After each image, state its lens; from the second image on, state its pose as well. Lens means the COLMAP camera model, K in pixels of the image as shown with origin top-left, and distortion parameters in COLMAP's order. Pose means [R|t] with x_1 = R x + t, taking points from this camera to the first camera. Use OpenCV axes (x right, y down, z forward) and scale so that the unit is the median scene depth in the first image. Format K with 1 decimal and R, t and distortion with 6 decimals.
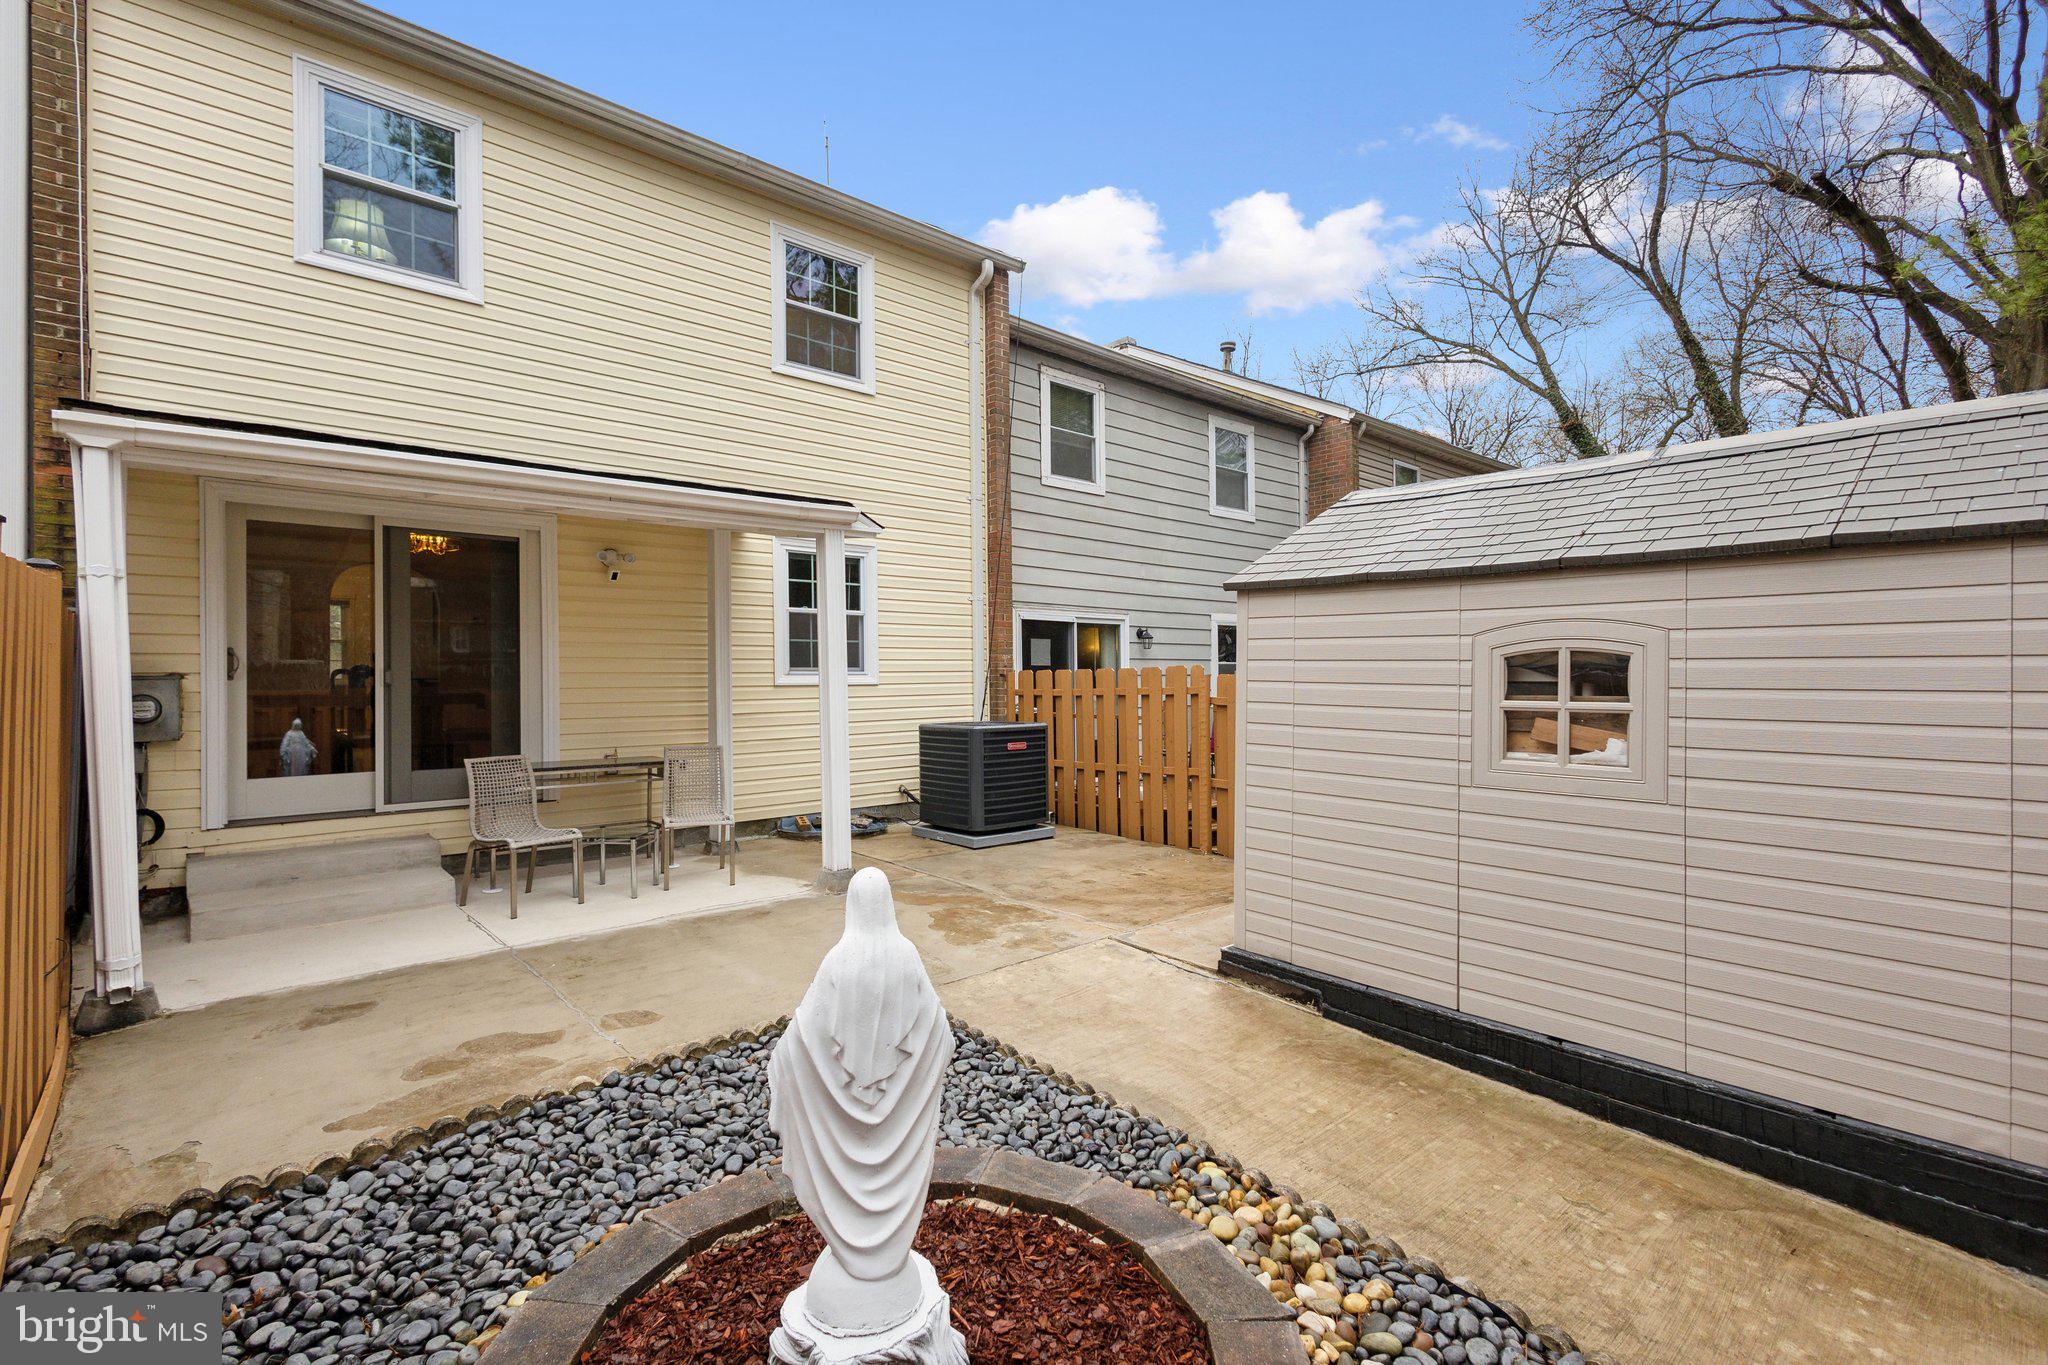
lens RADIAL K [[947.3, 0, 1024.8], [0, 947.3, 672.3], [0, 0, 1]] dist [0.012639, 0.000154]
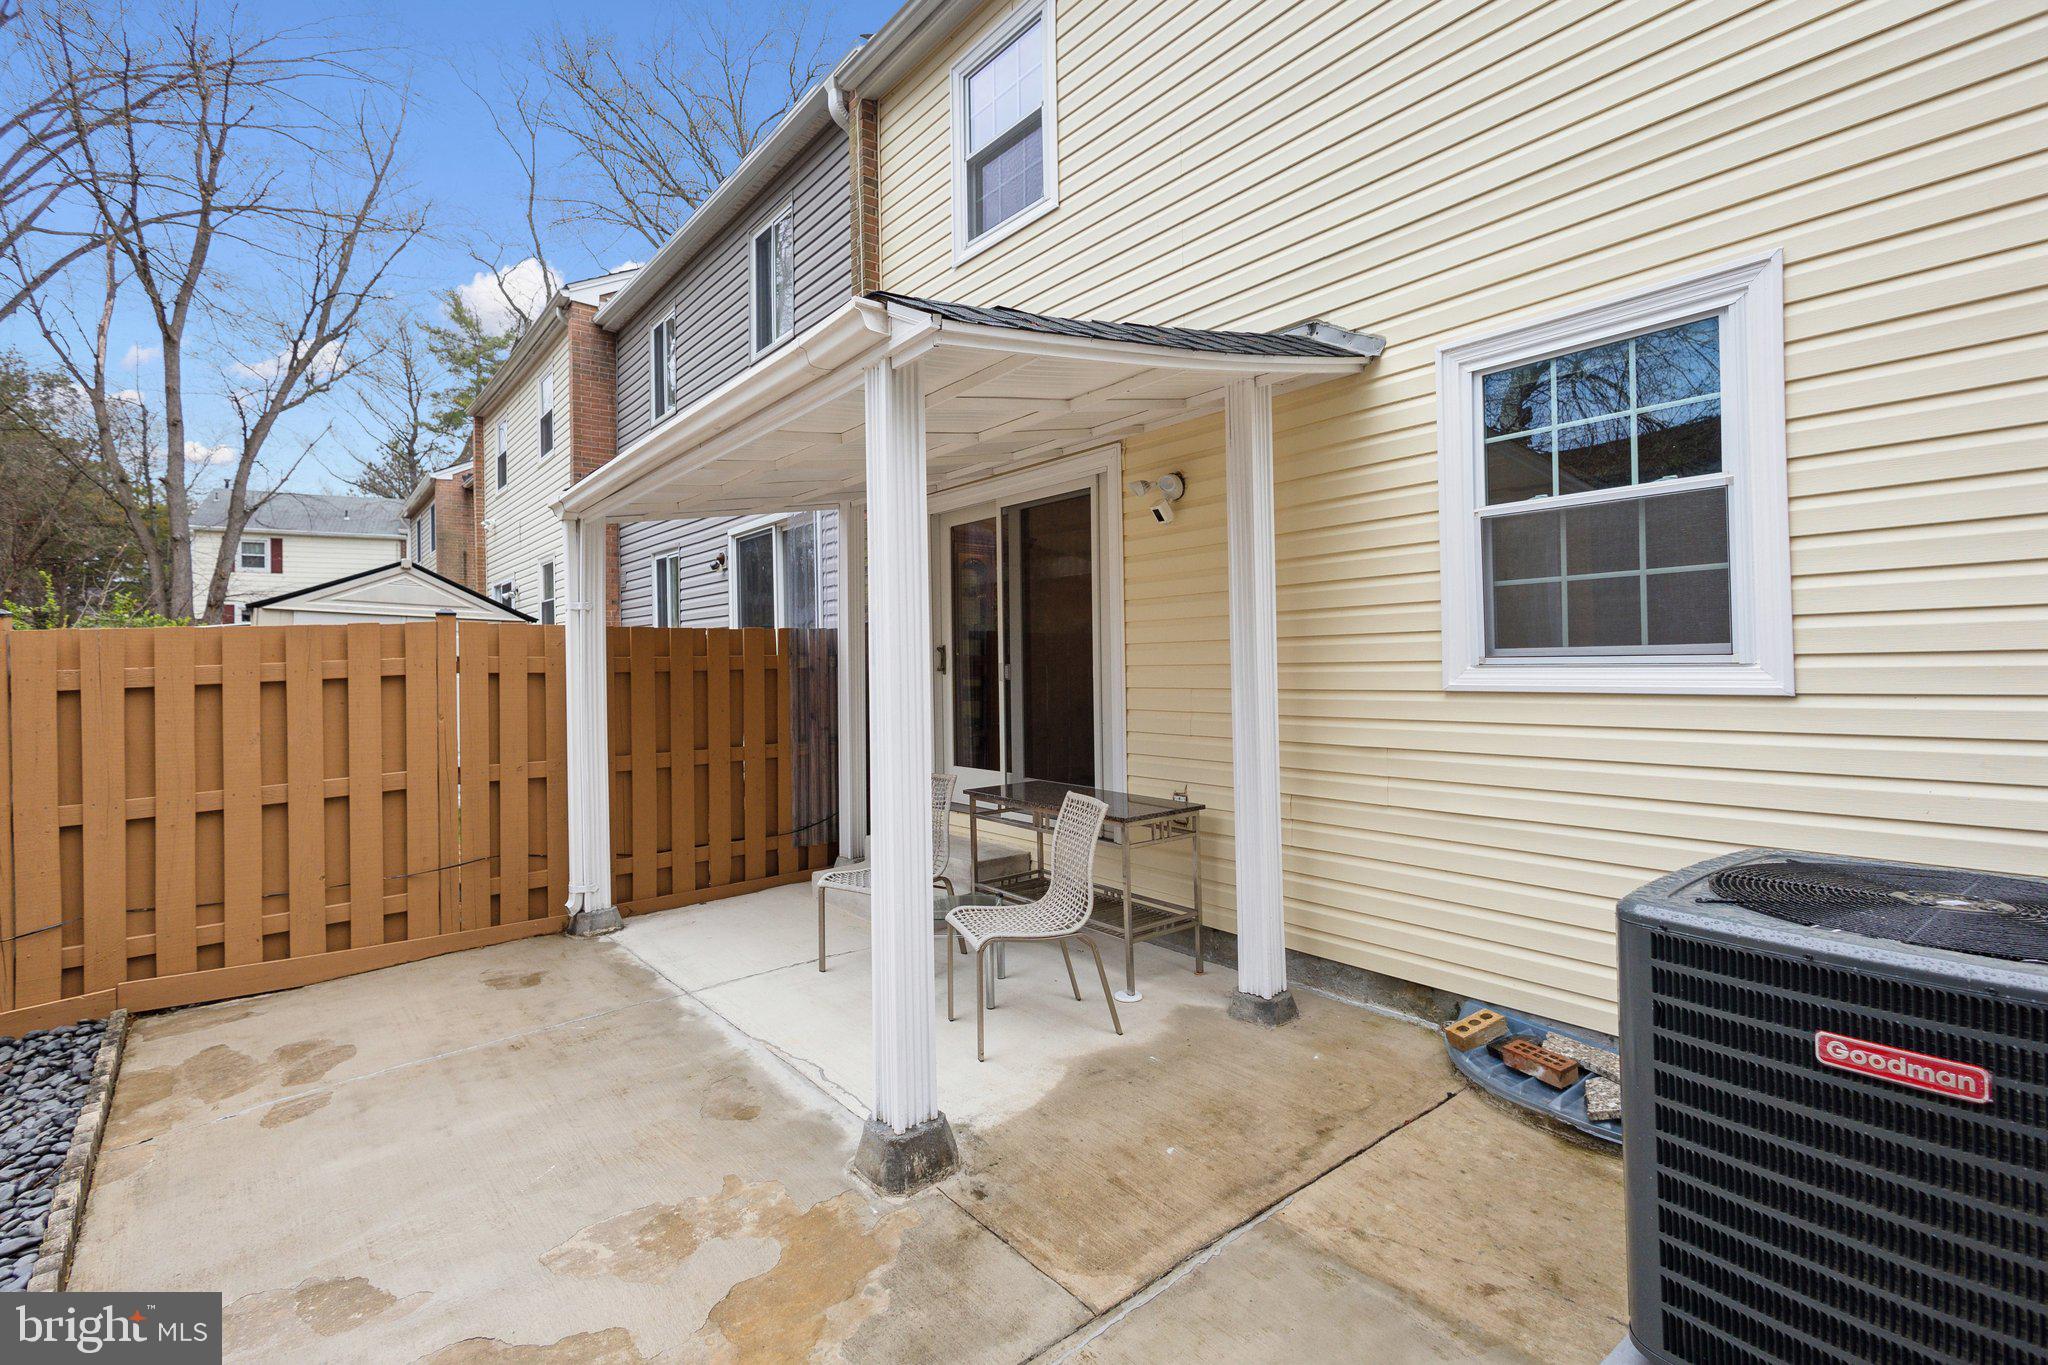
lens RADIAL K [[947.3, 0, 1024.8], [0, 947.3, 672.3], [0, 0, 1]] dist [0.012639, 0.000154]
pose [[-0.049123, 0.010804, -0.998734, 0.373461], [0.017307, 0.999801, 0.009965, -0.007970], [0.998643, -0.016796, -0.049301, 1.685863]]
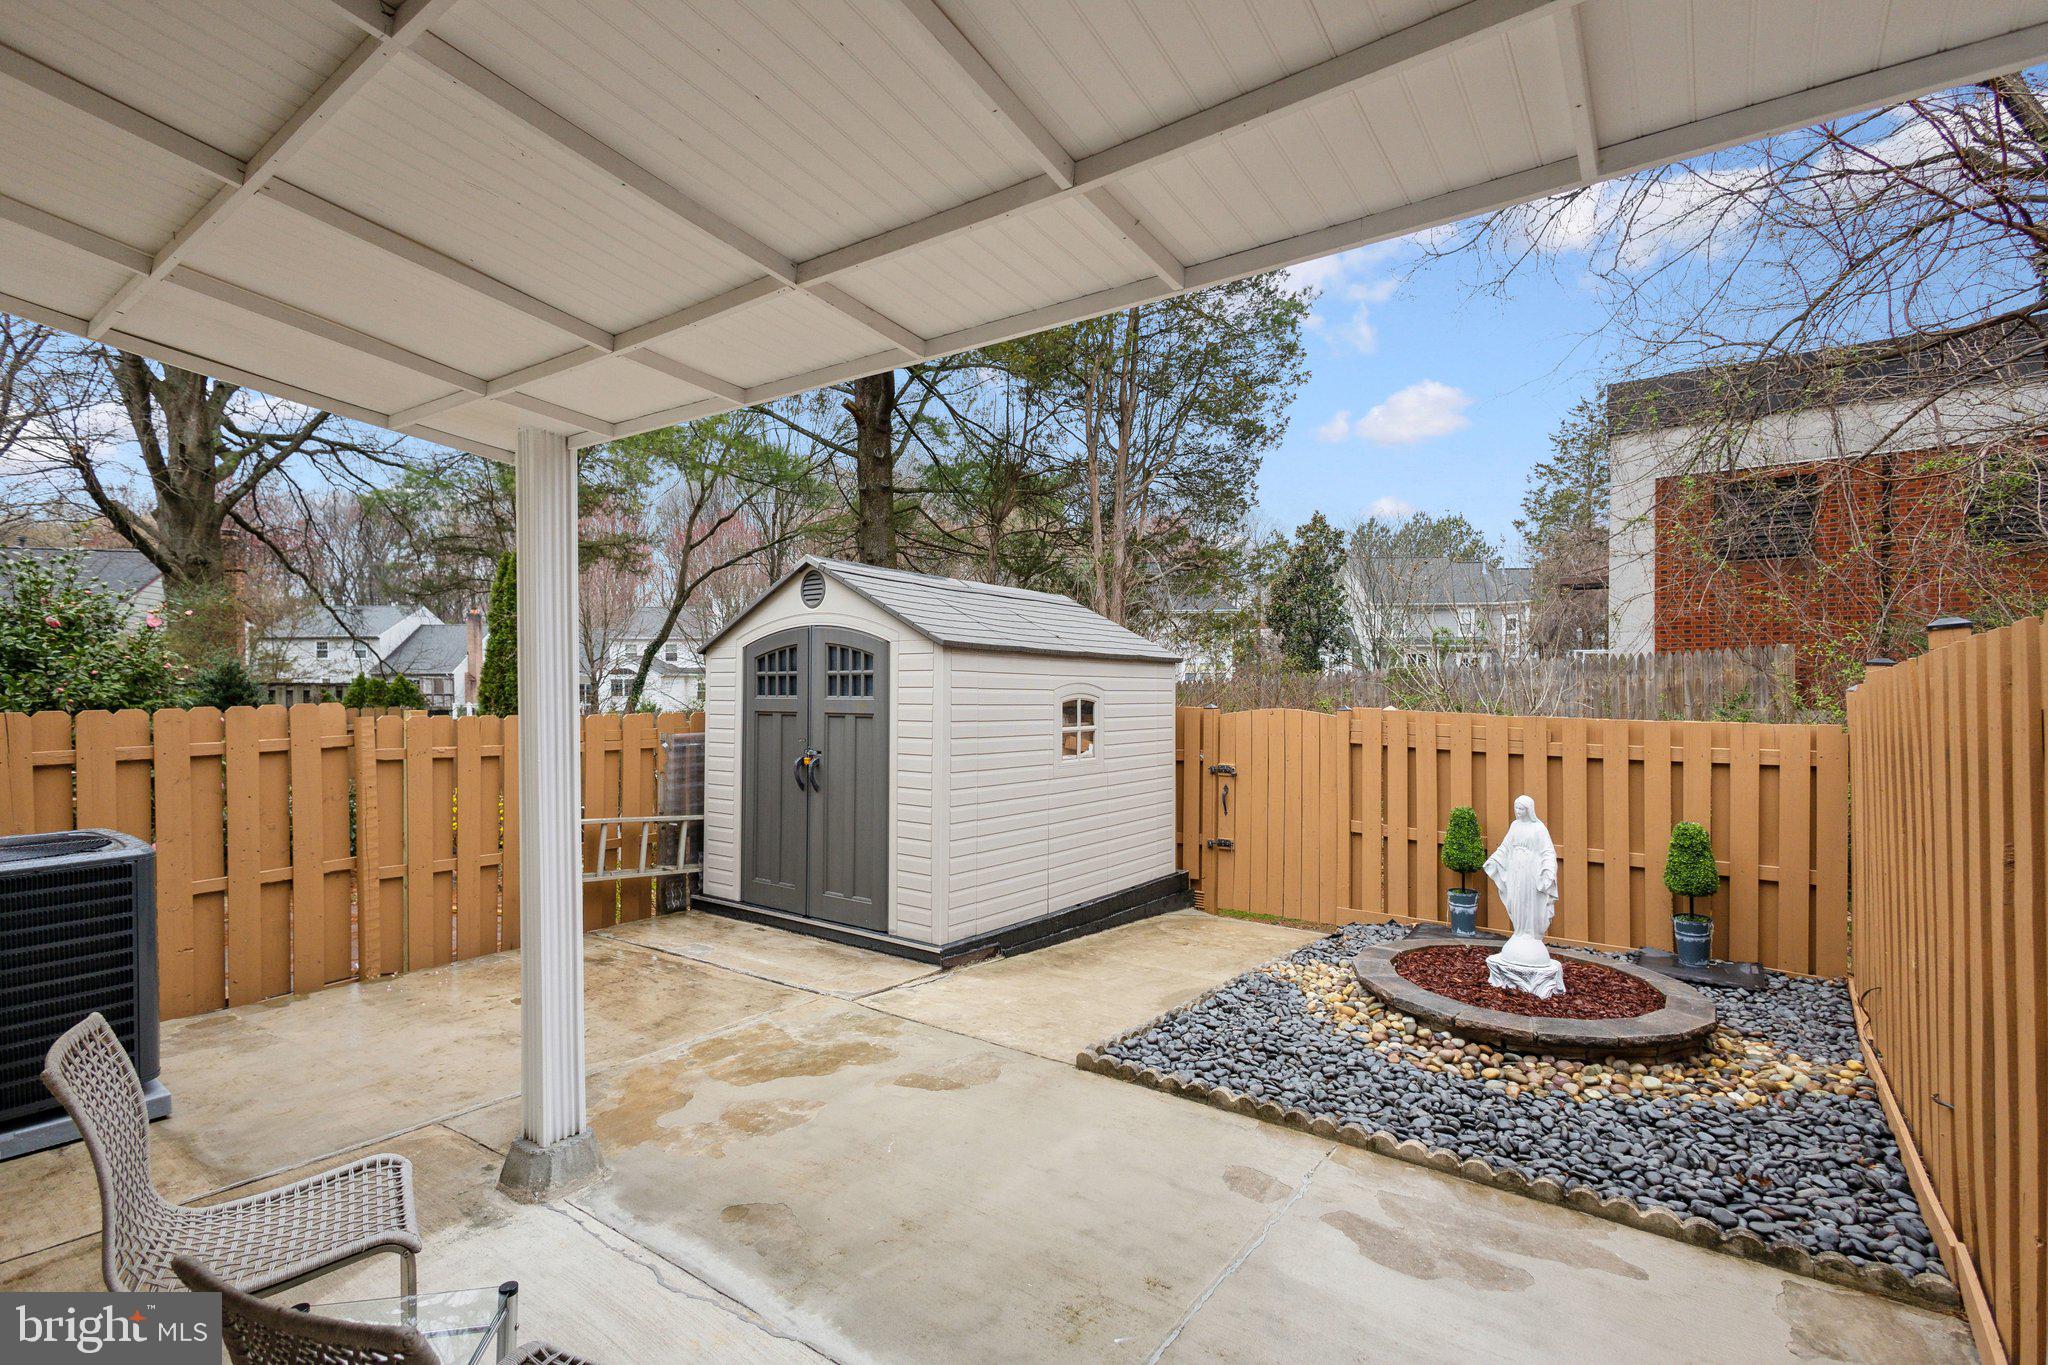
lens RADIAL K [[947.3, 0, 1024.8], [0, 947.3, 672.3], [0, 0, 1]] dist [0.012639, 0.000154]
pose [[-0.215159, 0.021810, 0.976335, -1.145404], [-0.002528, 0.999735, -0.022890, -0.031812], [-0.976576, -0.007394, -0.215047, 1.357951]]
